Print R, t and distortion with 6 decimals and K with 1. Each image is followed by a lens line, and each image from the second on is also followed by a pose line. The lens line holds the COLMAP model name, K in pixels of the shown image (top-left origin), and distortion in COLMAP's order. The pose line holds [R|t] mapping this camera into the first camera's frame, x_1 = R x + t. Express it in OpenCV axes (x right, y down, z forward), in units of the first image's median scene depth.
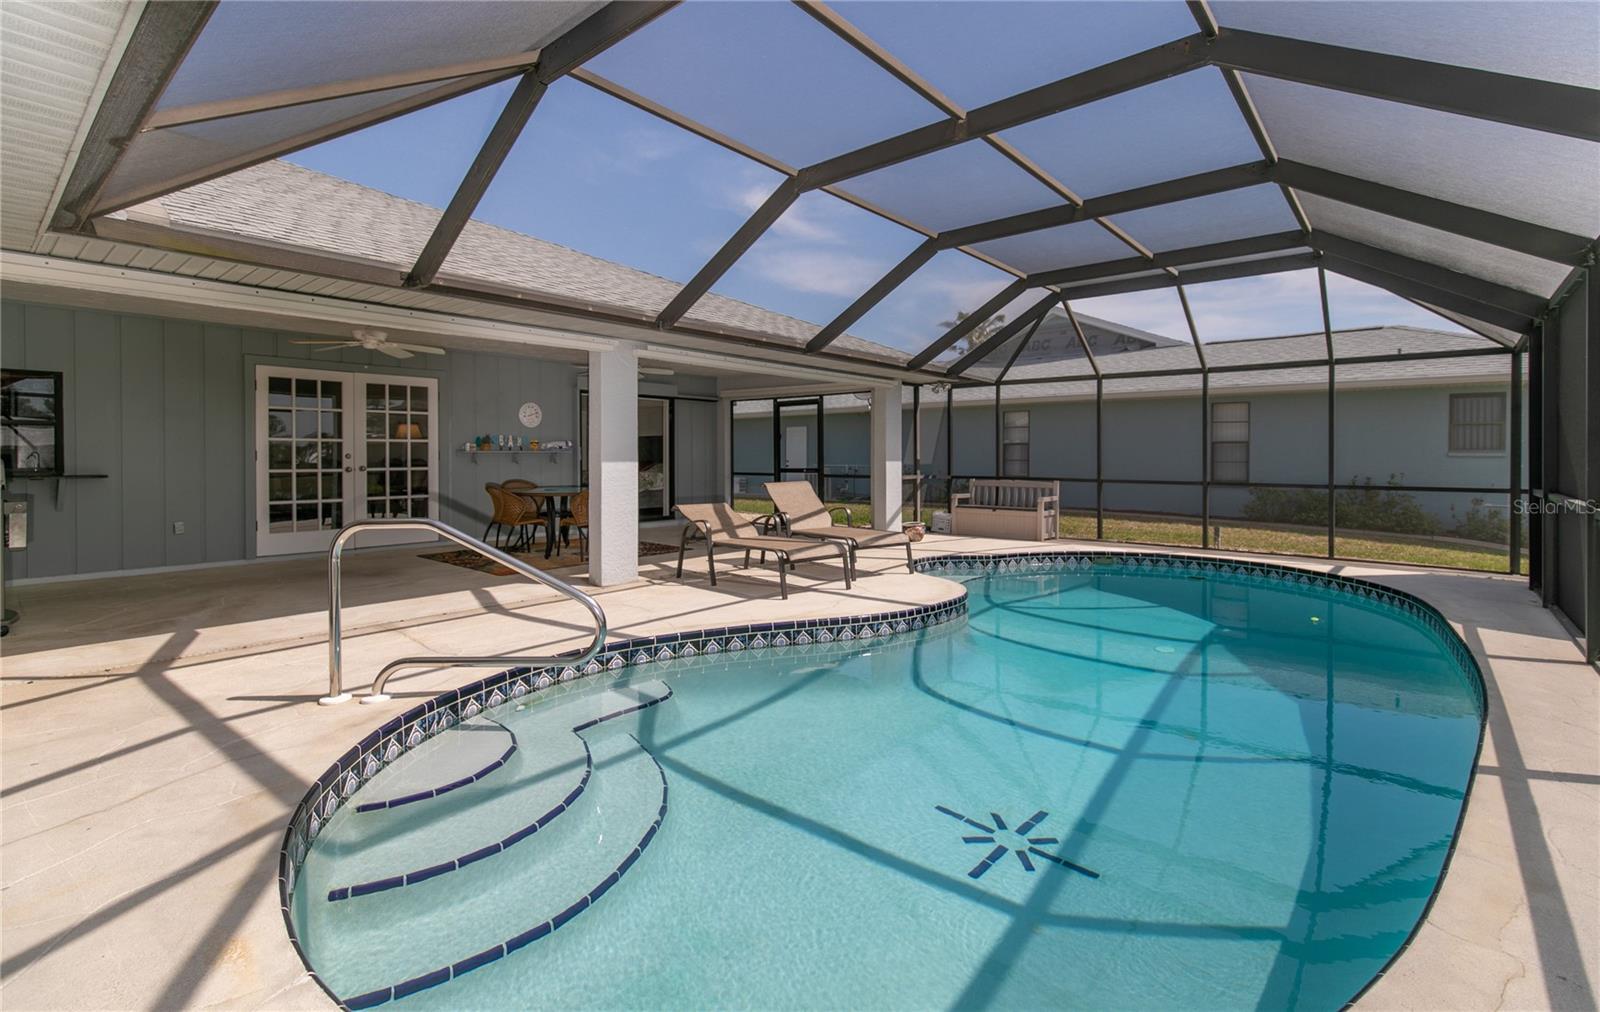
lens RADIAL K [[730.1, 0, 808.8], [0, 730.1, 459.8], [0, 0, 1]] dist [0.000002, 0.000004]
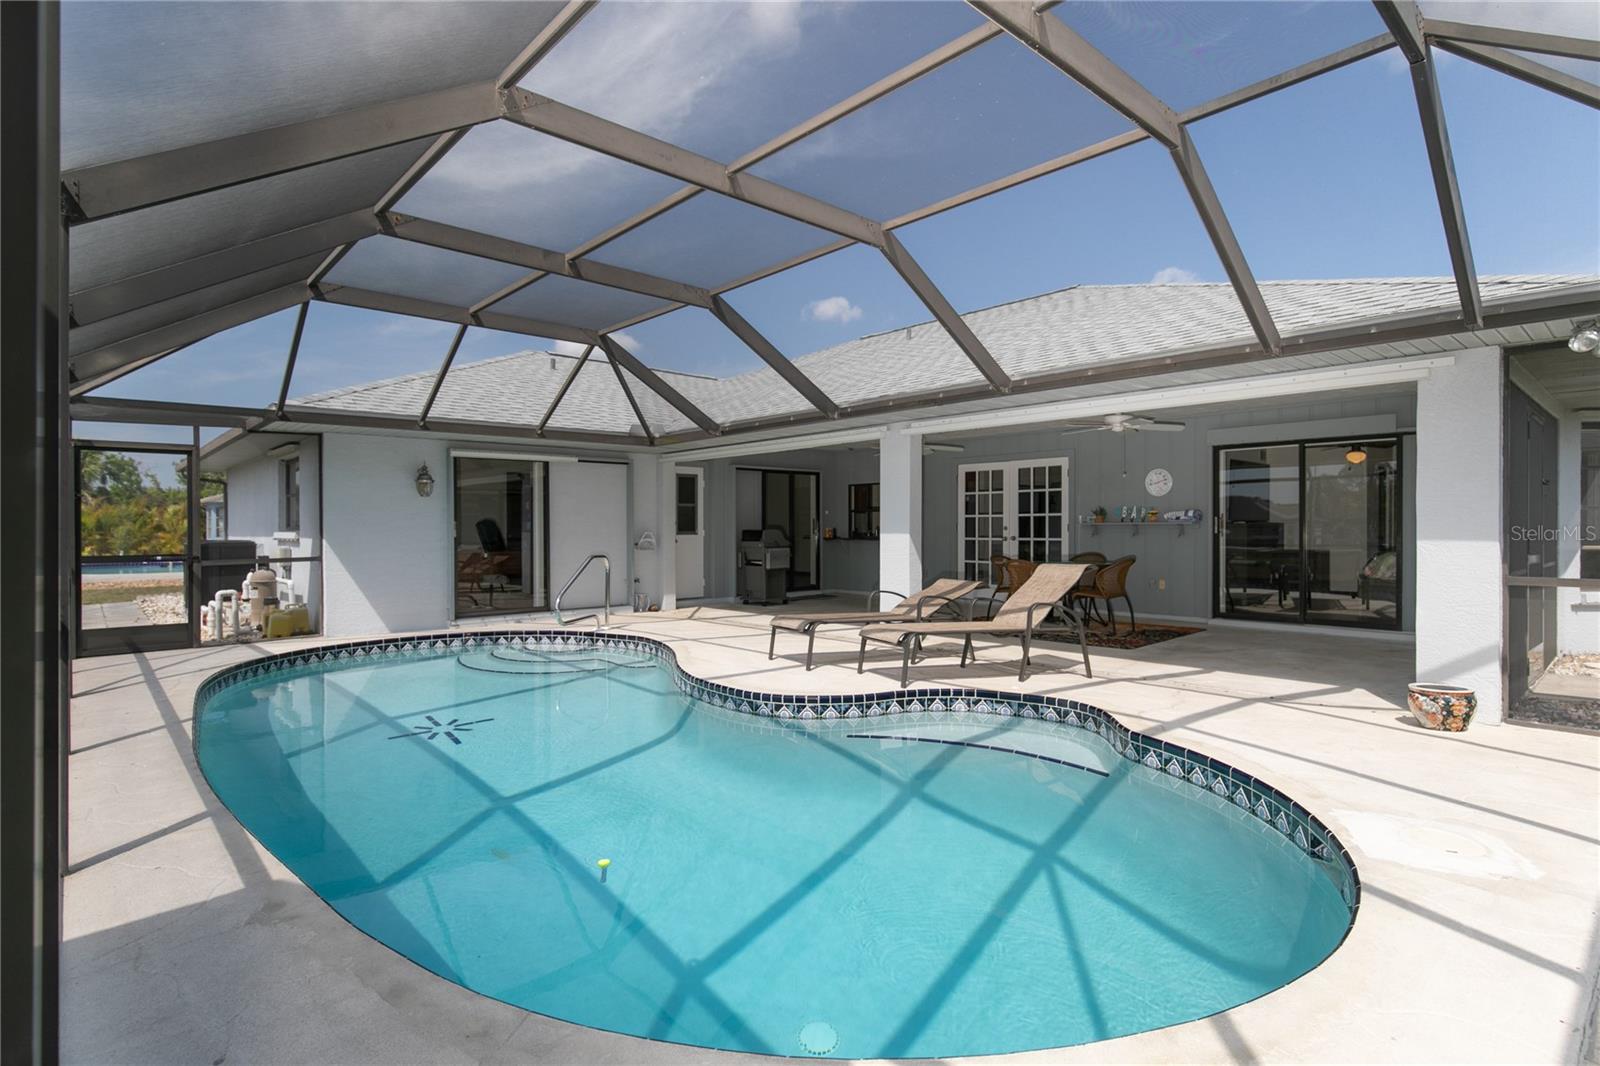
lens RADIAL K [[806.6, 0, 800.8], [0, 806.6, 530.3], [0, 0, 1]] dist [-0.000245, -0.000007]
pose [[-0.131744, 0.003620, -0.991277, 0.749107], [-0.003497, 0.999985, 0.004116, -0.005301], [0.991278, 0.004009, -0.131729, 0.775318]]
